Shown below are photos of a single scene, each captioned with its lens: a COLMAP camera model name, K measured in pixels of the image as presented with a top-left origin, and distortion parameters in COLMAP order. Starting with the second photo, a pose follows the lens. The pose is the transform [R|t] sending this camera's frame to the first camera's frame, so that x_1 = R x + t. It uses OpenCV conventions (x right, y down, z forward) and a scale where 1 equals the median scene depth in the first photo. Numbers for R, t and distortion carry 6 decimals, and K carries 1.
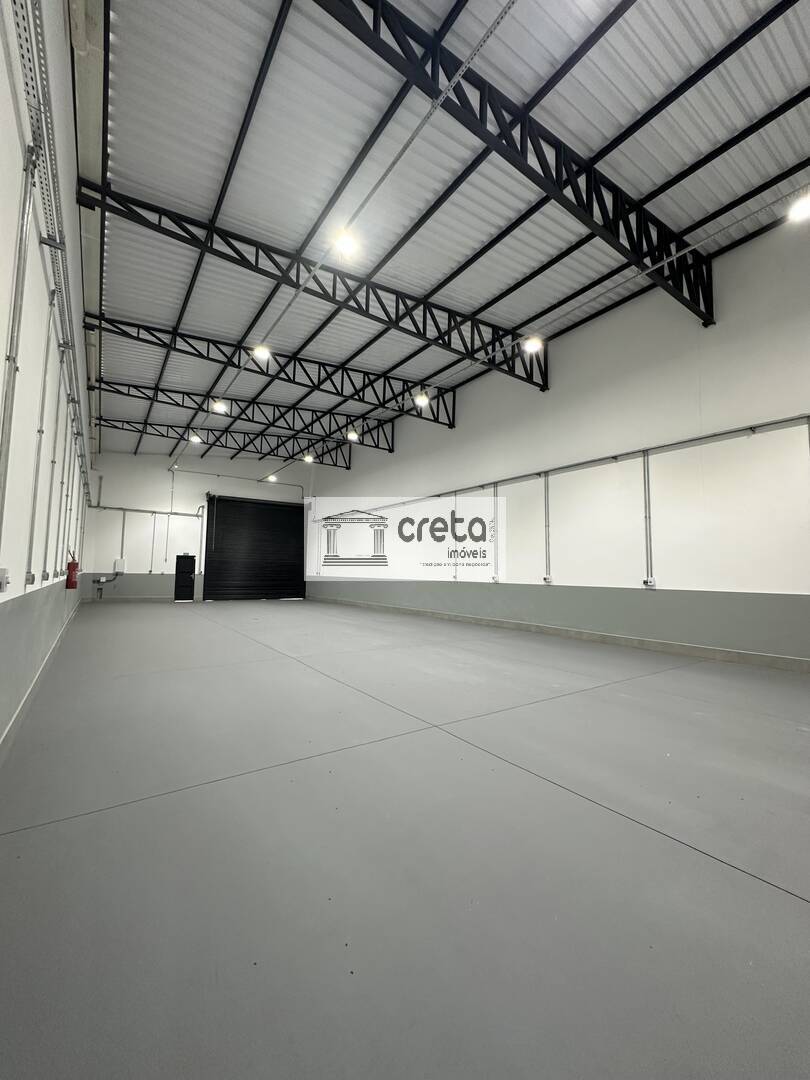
lens RADIAL K [[430.2, 0, 405.9], [0, 430.2, 543.1], [0, 0, 1]] dist [-0.004700, 0.000838]
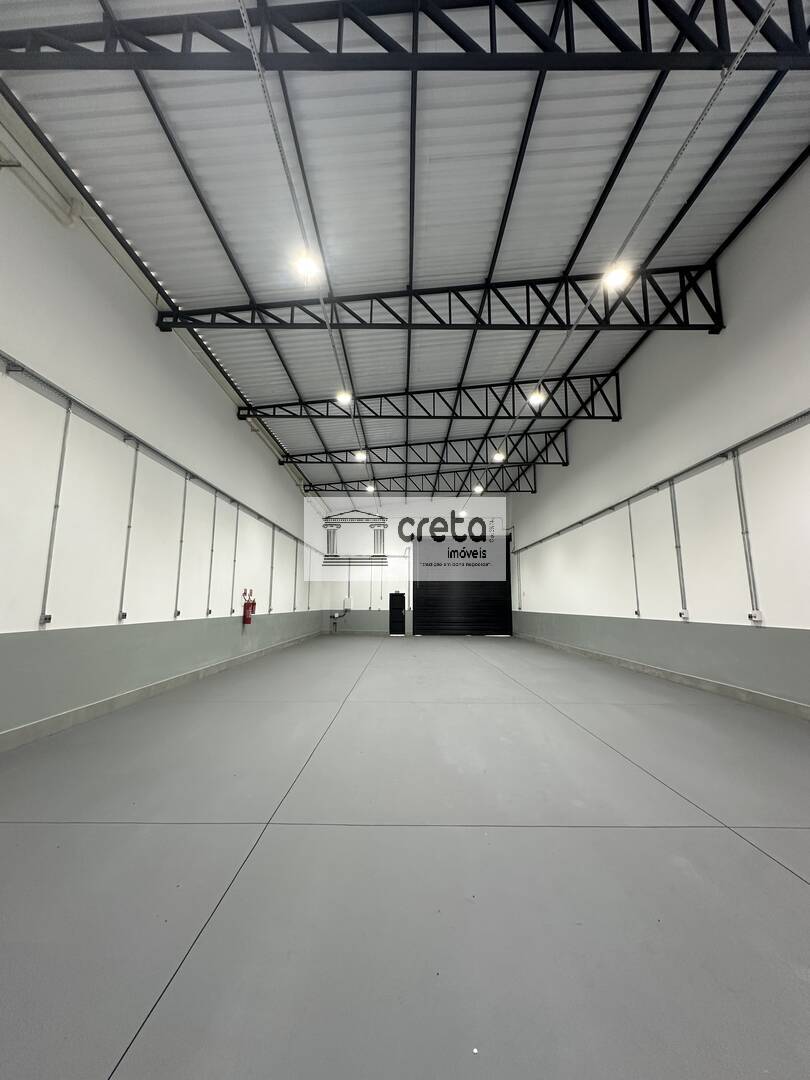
lens RADIAL K [[430.2, 0, 405.8], [0, 430.2, 542.4], [0, 0, 1]] dist [-0.004700, 0.000838]
pose [[0.816084, -0.095059, -0.570062, 0.246019], [0.048745, 0.994187, -0.096000, 0.009948], [0.575874, 0.050557, 0.815974, 0.173116]]
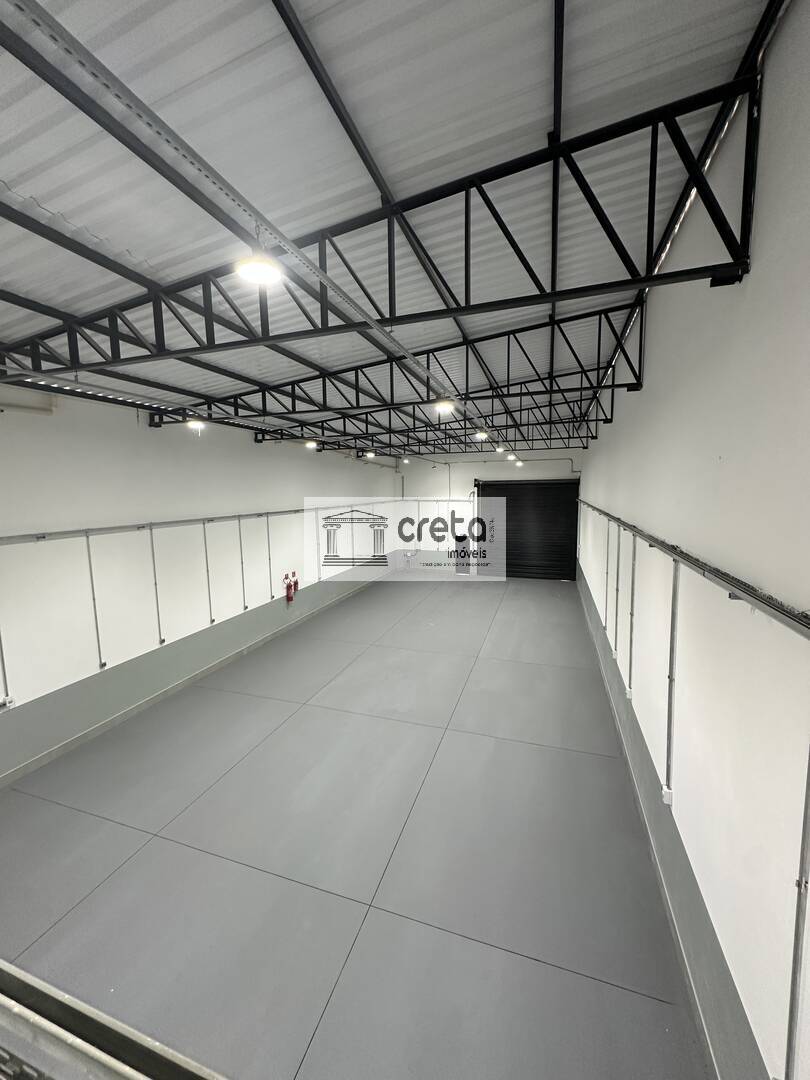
lens RADIAL K [[430.2, 0, 405.2], [0, 430.2, 542.8], [0, 0, 1]] dist [-0.004700, 0.000838]
pose [[0.587646, 0.076310, -0.805511, 0.558061], [0.079409, 0.985297, 0.151273, -0.234545], [0.805212, -0.152860, 0.572946, 0.338266]]
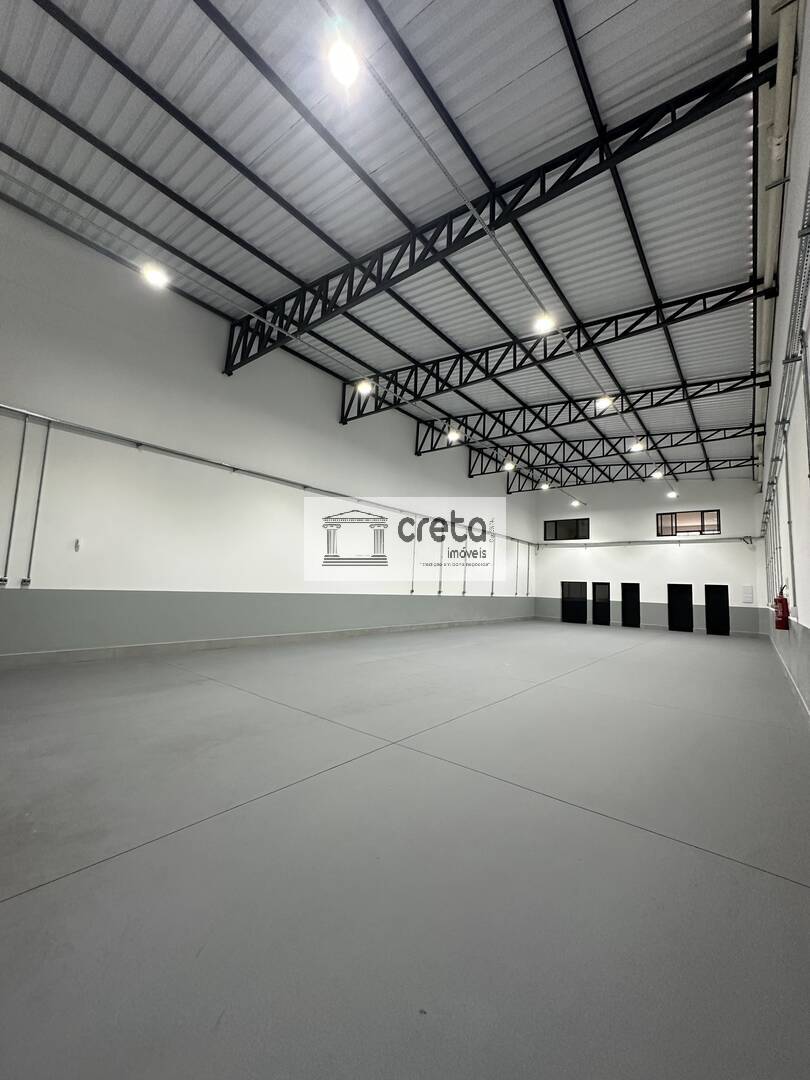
lens RADIAL K [[430.2, 0, 399.5], [0, 430.2, 539.6], [0, 0, 1]] dist [-0.004700, 0.000838]
pose [[-0.271819, 0.074714, 0.959444, -1.053781], [-0.098347, 0.989605, -0.104925, 0.075339], [-0.957310, -0.122879, -0.261646, 1.498151]]
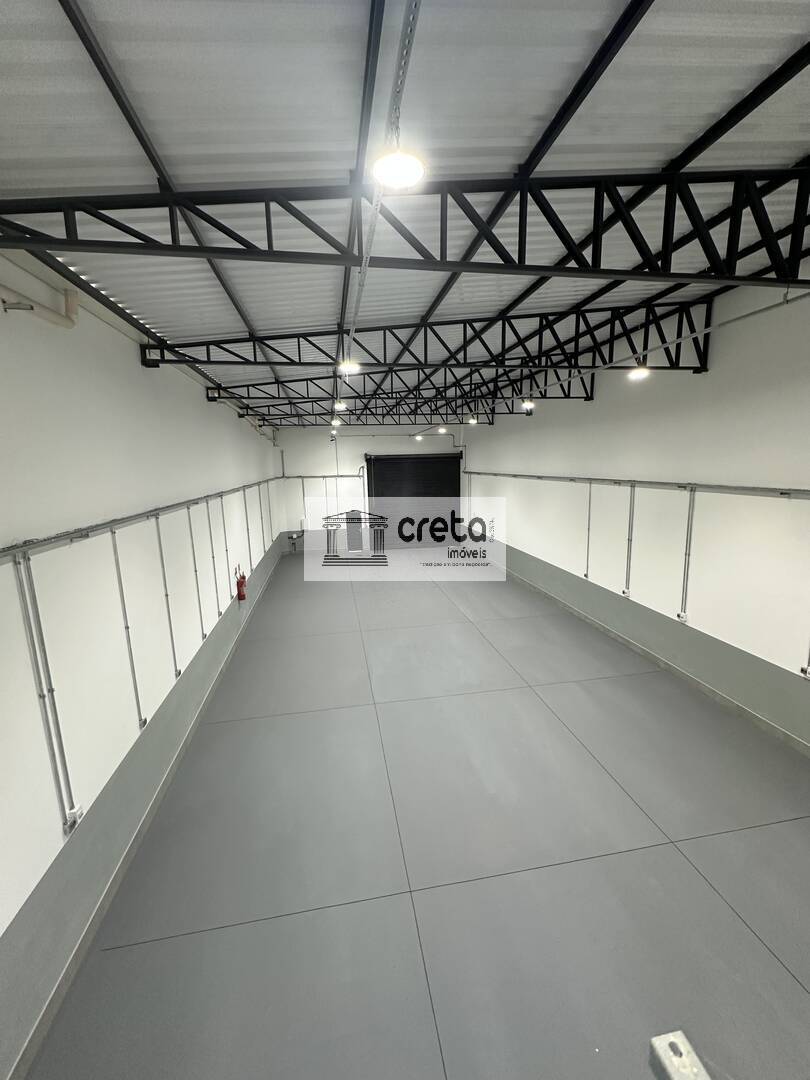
lens RADIAL K [[430.2, 0, 406.0], [0, 430.2, 542.4], [0, 0, 1]] dist [-0.004700, 0.000838]
pose [[0.903336, 0.038919, -0.427164, 0.172183], [0.069109, 0.969659, 0.234492, -0.250863], [0.423330, -0.241346, 0.873238, 0.075098]]
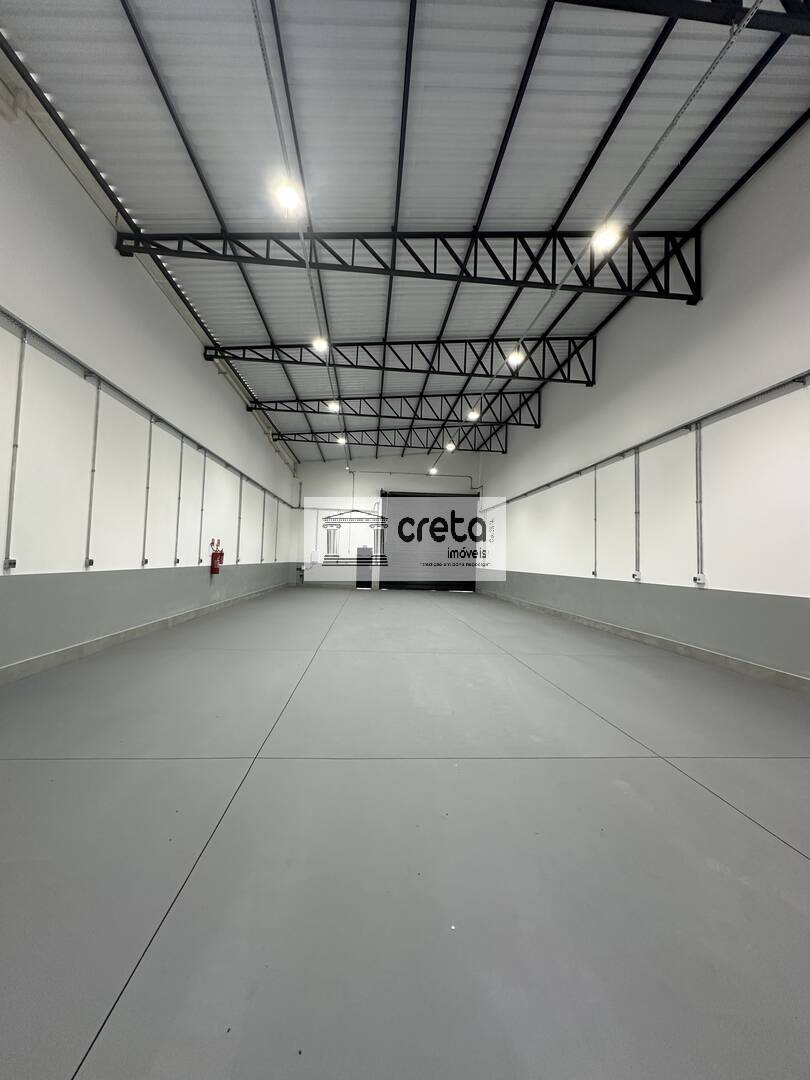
lens RADIAL K [[430.2, 0, 405.7], [0, 430.2, 542.4], [0, 0, 1]] dist [-0.004700, 0.000838]
pose [[0.861069, -0.008914, -0.508410, 0.241007], [0.016398, 0.999813, 0.010243, 0.008882], [0.508224, -0.017157, 0.861054, 0.157931]]
